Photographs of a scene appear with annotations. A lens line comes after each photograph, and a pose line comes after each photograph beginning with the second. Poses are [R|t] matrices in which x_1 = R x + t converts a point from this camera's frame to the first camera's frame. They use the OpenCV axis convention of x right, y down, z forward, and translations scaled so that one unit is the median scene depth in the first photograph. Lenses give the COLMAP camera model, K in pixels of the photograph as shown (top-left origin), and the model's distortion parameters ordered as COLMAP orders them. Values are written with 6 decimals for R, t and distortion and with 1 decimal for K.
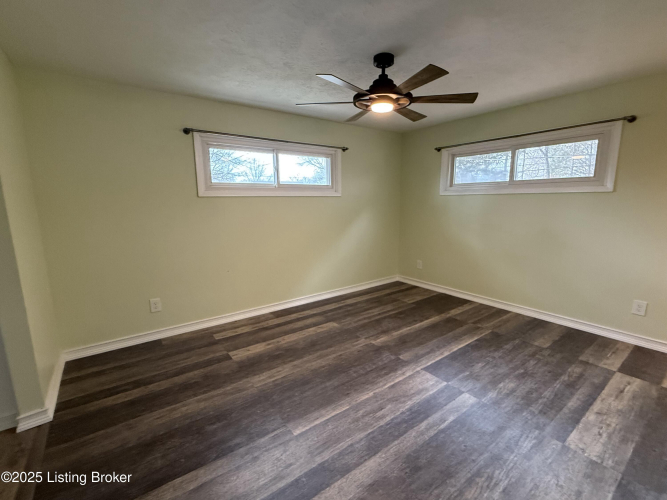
lens RADIAL K [[306.0, 0, 330.9], [0, 306.0, 247.3], [0, 0, 1]] dist [0.000579, 0.000513]
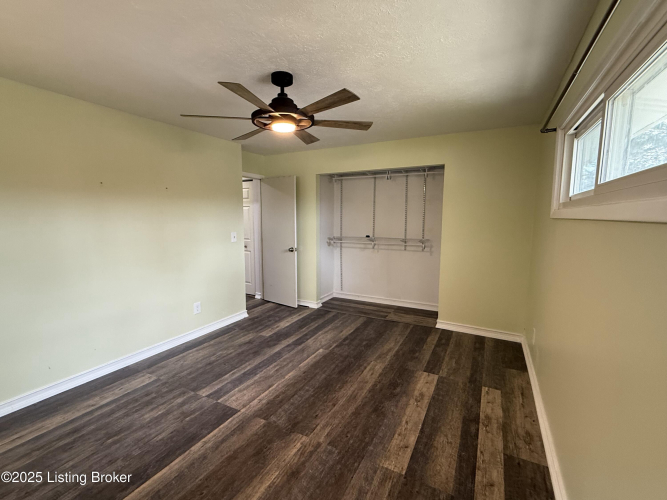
lens RADIAL K [[306.0, 0, 333.1], [0, 306.0, 250.0], [0, 0, 1]] dist [0.000579, 0.000513]
pose [[-0.901552, 0.055305, -0.429121, 0.424859], [-0.060613, 0.965873, 0.251824, -0.313715], [0.428403, 0.253042, -0.867433, 1.848678]]
